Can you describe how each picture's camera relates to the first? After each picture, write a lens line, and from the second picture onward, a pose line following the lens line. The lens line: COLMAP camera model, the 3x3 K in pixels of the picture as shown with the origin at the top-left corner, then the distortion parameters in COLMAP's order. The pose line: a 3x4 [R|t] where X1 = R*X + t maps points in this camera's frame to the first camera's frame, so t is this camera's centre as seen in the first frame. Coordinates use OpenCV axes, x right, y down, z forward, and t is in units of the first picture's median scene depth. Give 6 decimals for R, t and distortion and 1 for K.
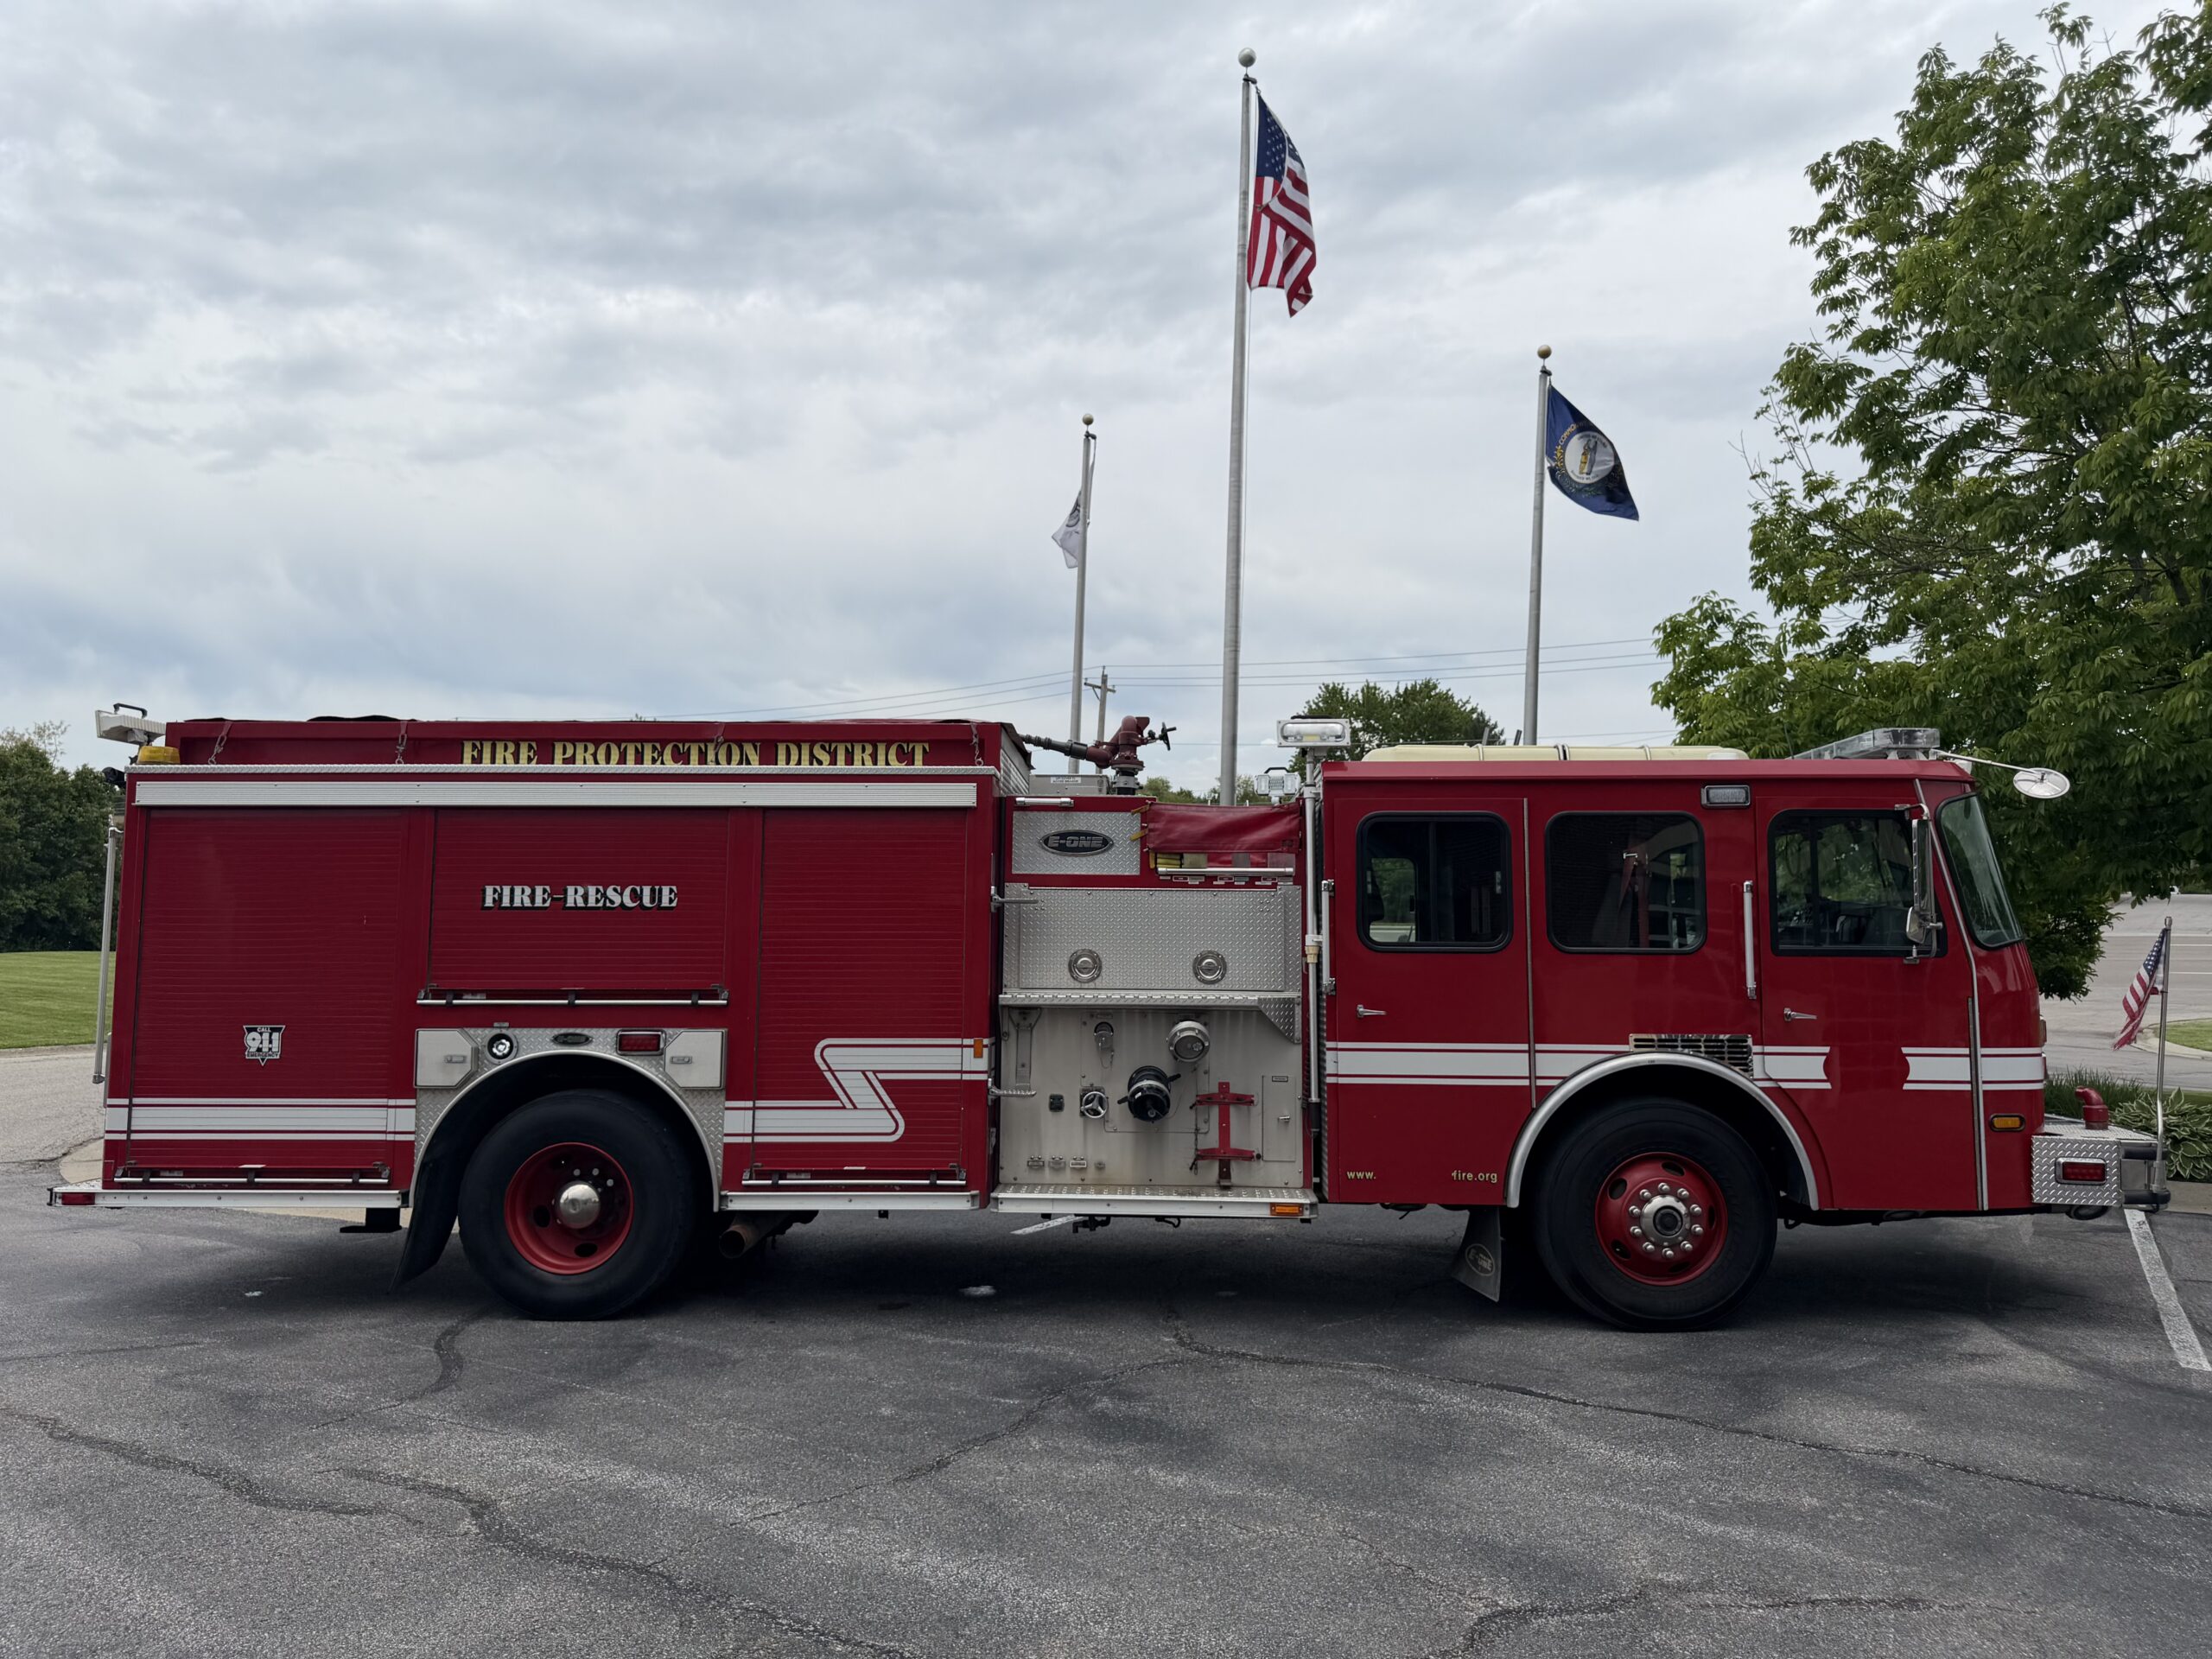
lens RADIAL K [[1537.8, 0, 1164.5], [0, 1537.8, 797.6], [0, 0, 1]] dist [-0.006518, -0.002383]
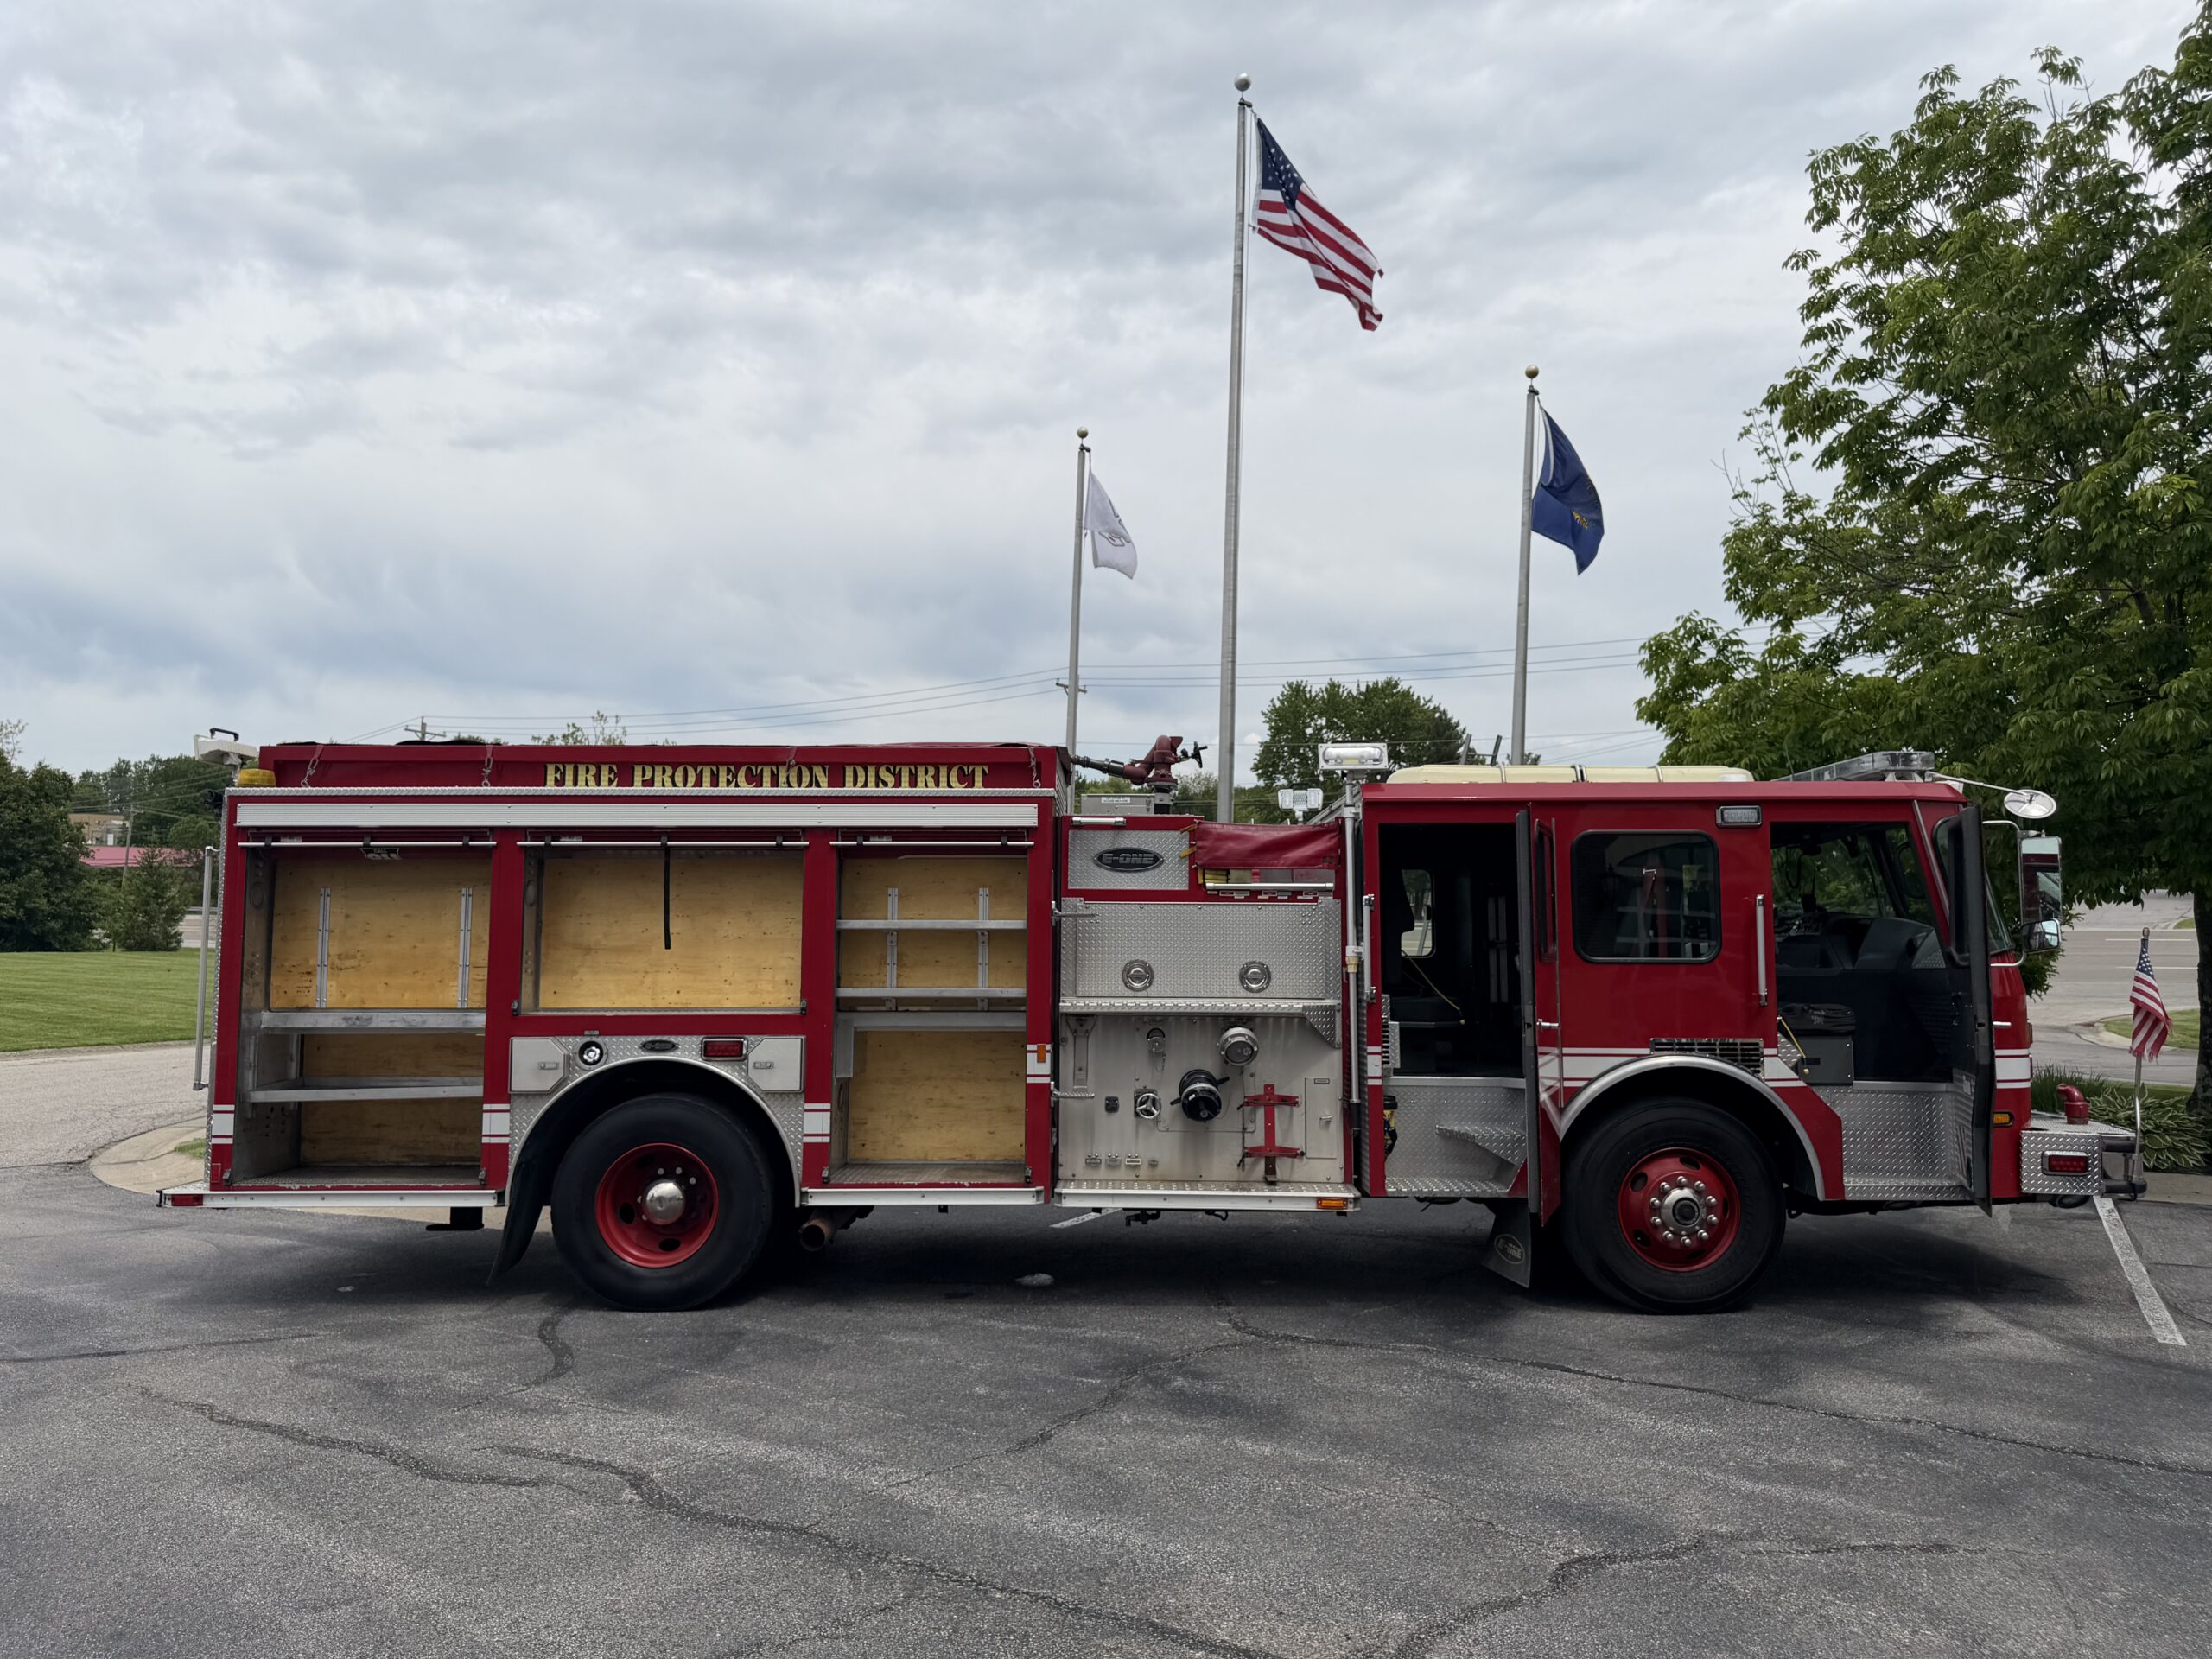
lens RADIAL K [[1583.8, 0, 1100.6], [0, 1583.8, 796.5], [0, 0, 1]] dist [-0.003433, -0.006754]
pose [[0.999853, -0.001461, 0.017110, -0.112156], [0.001290, 0.999949, 0.009972, -0.029586], [-0.017124, -0.009948, 0.999804, -0.109478]]
